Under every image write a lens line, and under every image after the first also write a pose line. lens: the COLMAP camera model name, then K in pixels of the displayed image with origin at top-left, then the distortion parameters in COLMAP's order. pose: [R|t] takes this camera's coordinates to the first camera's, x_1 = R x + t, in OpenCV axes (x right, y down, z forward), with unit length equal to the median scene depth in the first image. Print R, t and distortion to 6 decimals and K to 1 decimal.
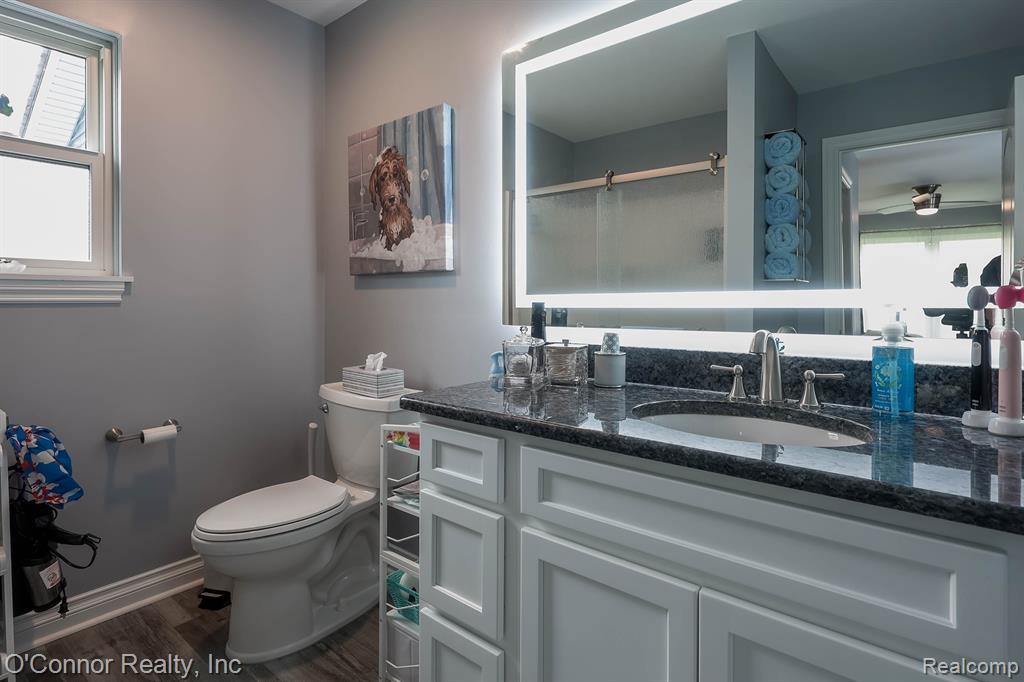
lens RADIAL K [[494.4, 0, 512.0], [0, 494.4, 341.0], [0, 0, 1]] dist [0.011587, 0.000334]
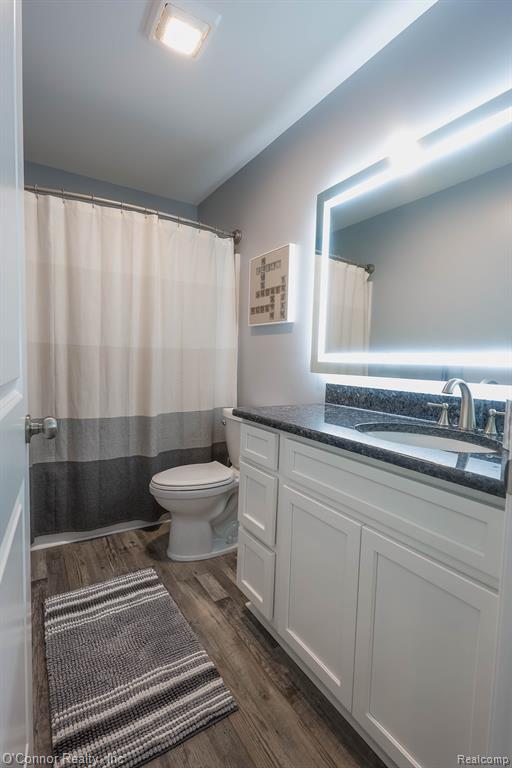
lens RADIAL K [[370.8, 0, 256.0], [0, 370.8, 384.0], [0, 0, 1]] dist [0.011587, 0.000334]
pose [[0.927763, 0.040581, -0.370958, 0.355653], [-0.046140, 0.998916, -0.006119, 0.024551], [0.370307, 0.022793, 0.928630, -0.250045]]
